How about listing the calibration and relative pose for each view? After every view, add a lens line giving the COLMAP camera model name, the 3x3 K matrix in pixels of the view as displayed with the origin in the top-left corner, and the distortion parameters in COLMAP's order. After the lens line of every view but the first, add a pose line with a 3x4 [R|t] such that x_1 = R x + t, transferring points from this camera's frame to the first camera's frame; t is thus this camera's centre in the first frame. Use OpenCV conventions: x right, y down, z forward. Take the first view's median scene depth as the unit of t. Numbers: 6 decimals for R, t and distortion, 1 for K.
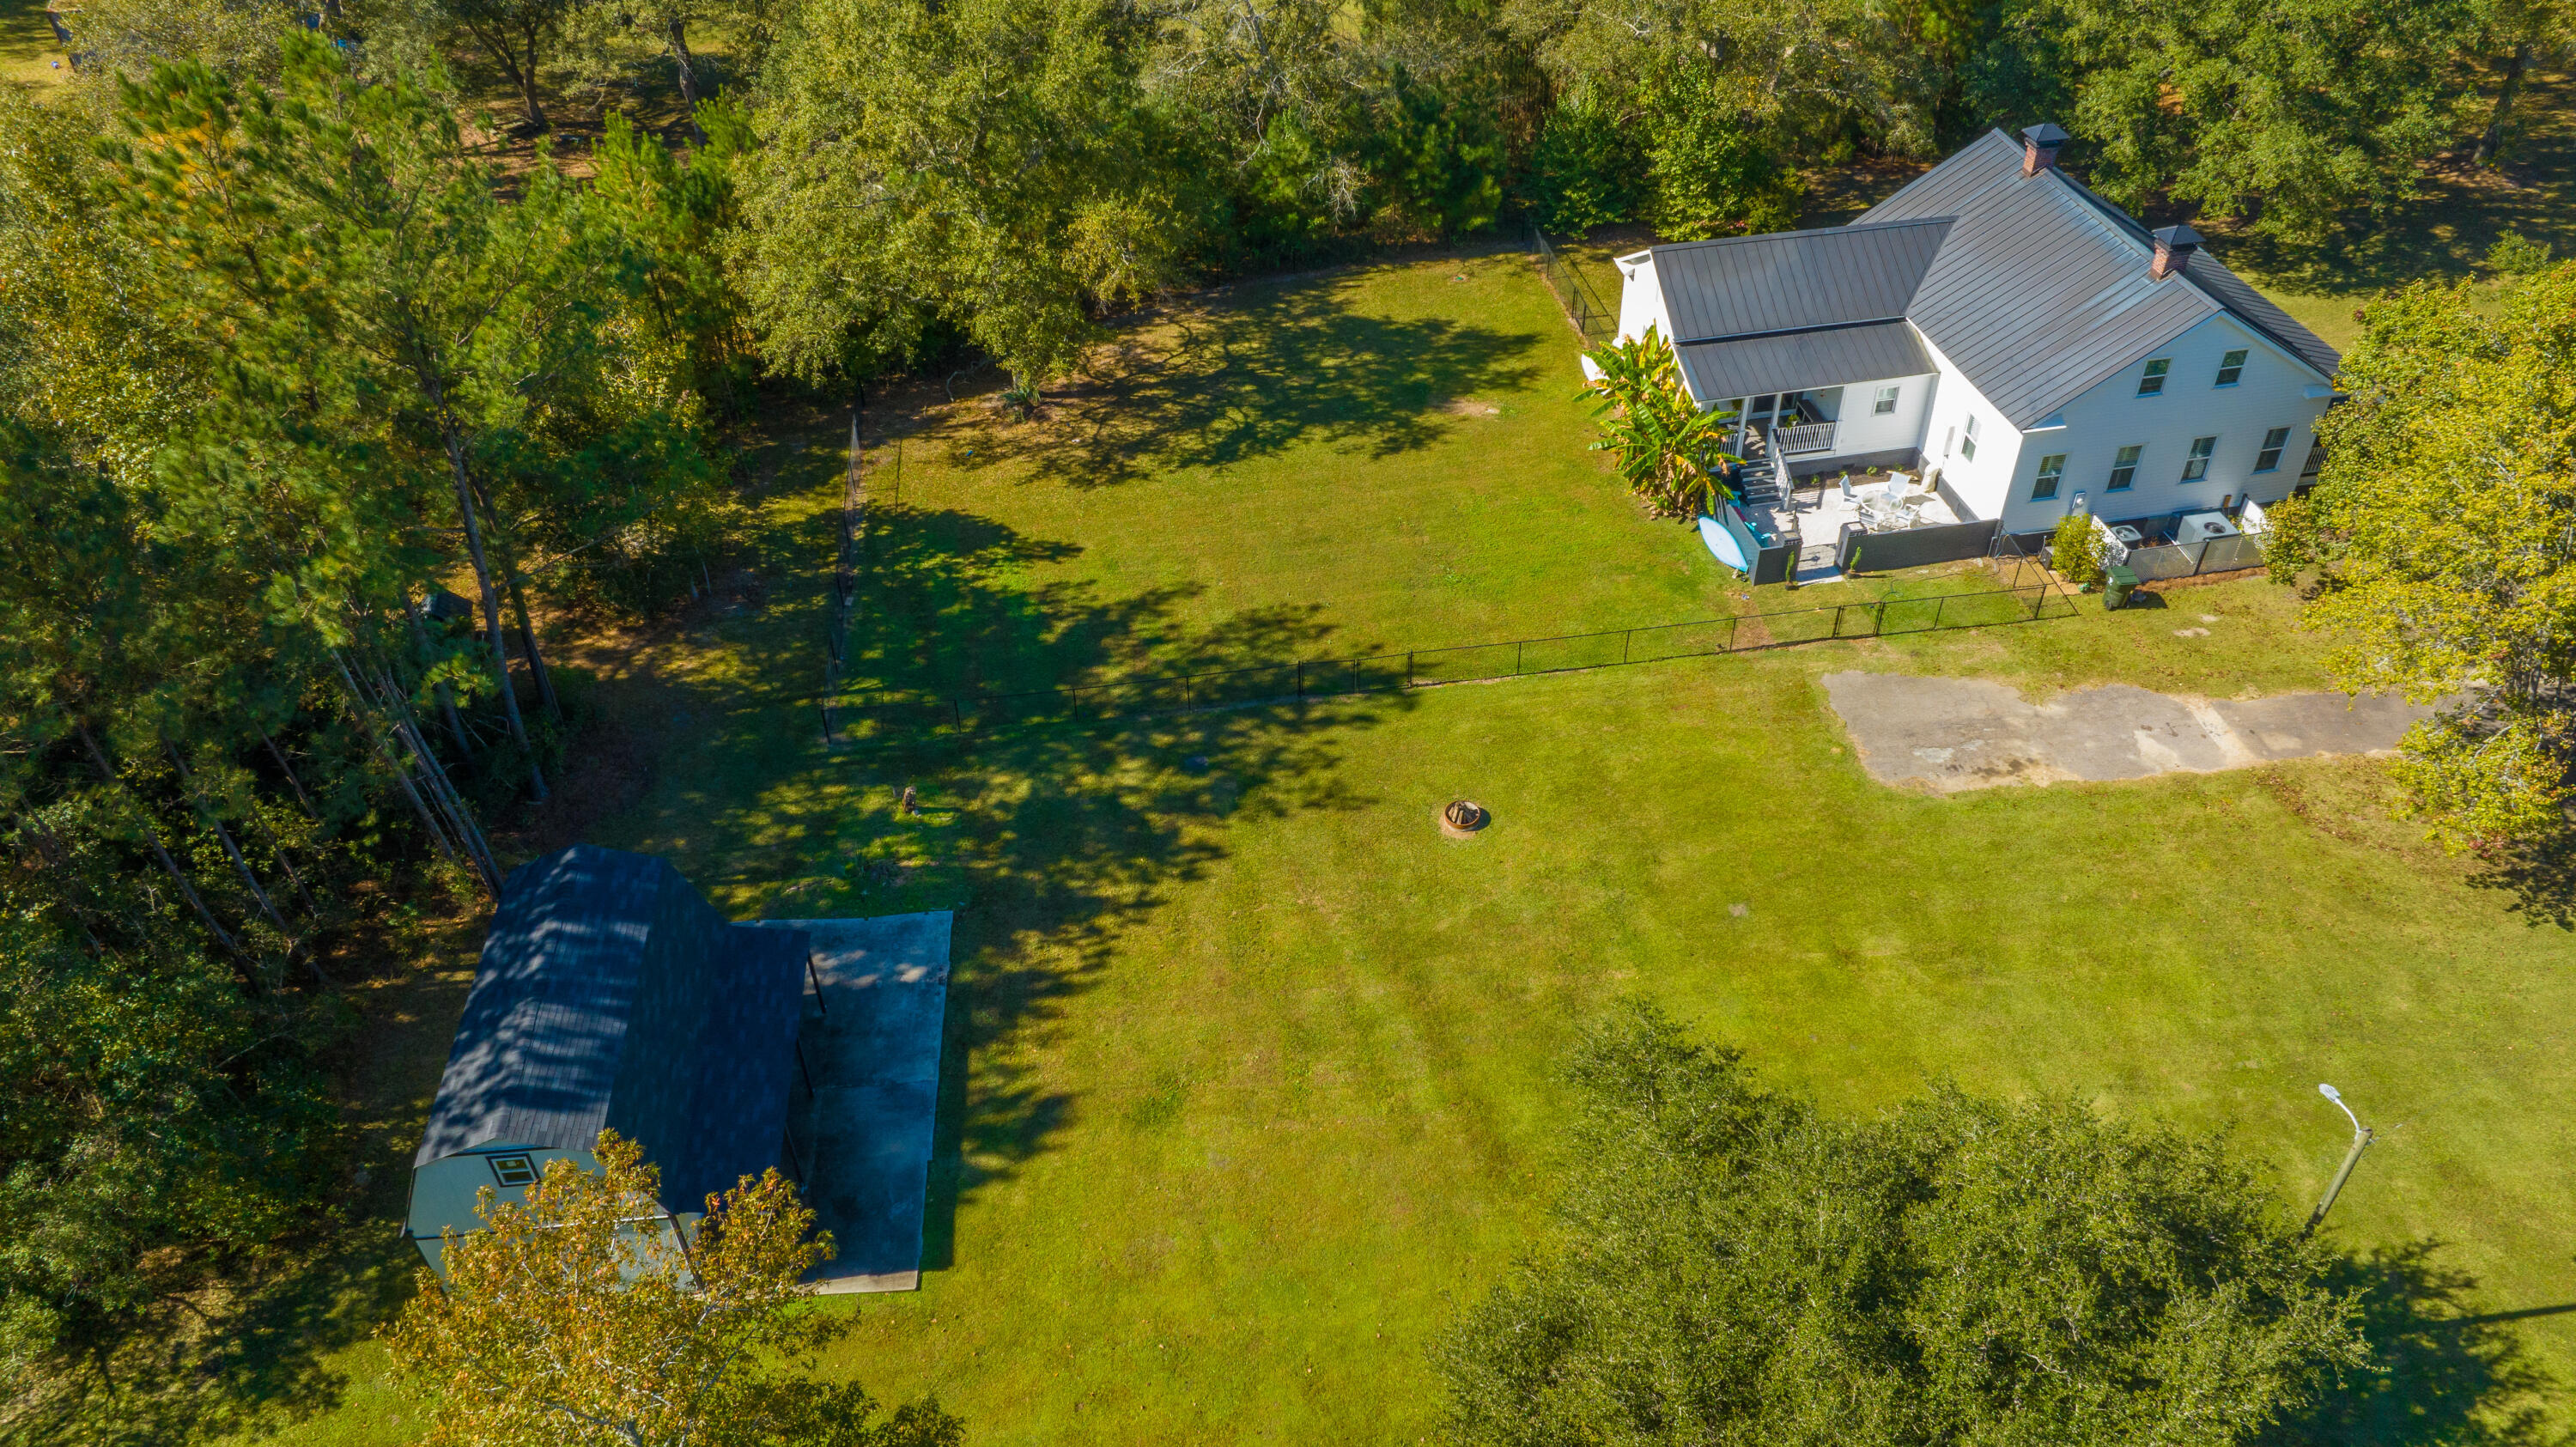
lens RADIAL K [[1789.3, 0, 1261.8], [0, 1789.3, 714.5], [0, 0, 1]] dist [-0.018771, 0.004984]
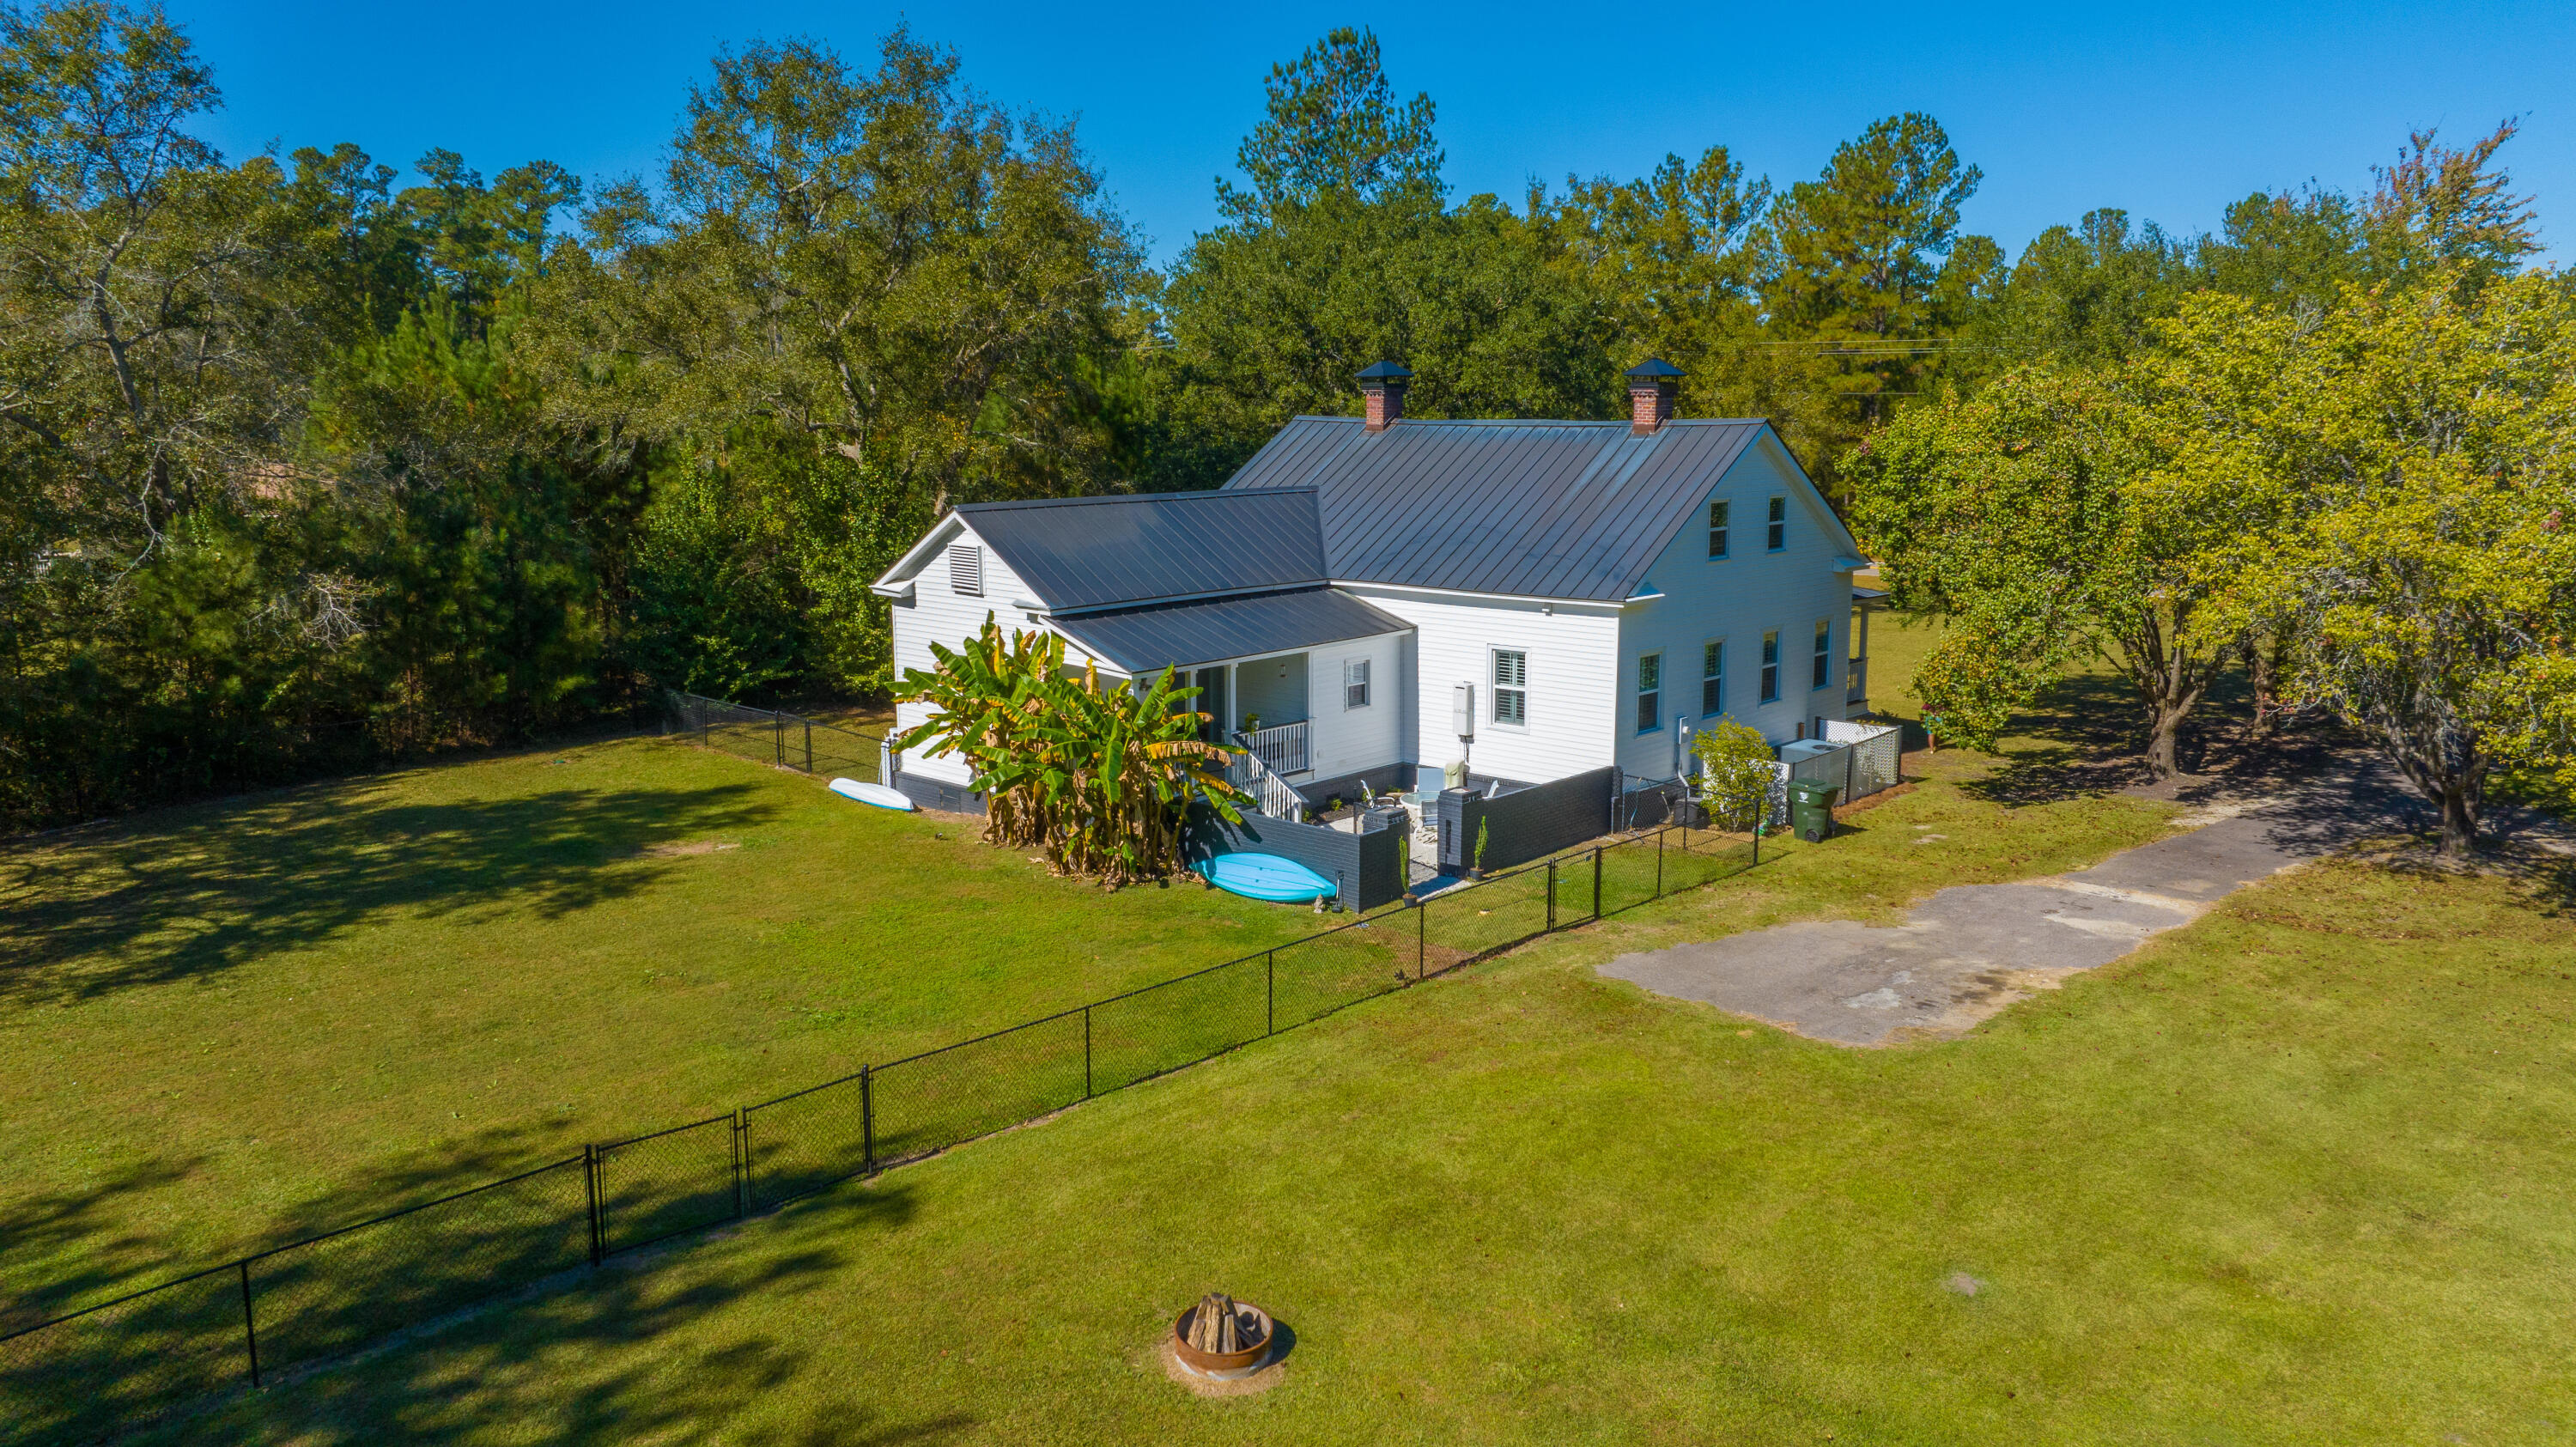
lens RADIAL K [[1809.7, 0, 1279.4], [0, 1809.7, 724.9], [0, 0, 1]] dist [0.000082, -0.007383]
pose [[0.798641, -0.083079, 0.596045, -0.075227], [0.368124, 0.850959, -0.374639, 0.080377], [-0.476085, 0.518620, 0.710194, 0.586677]]
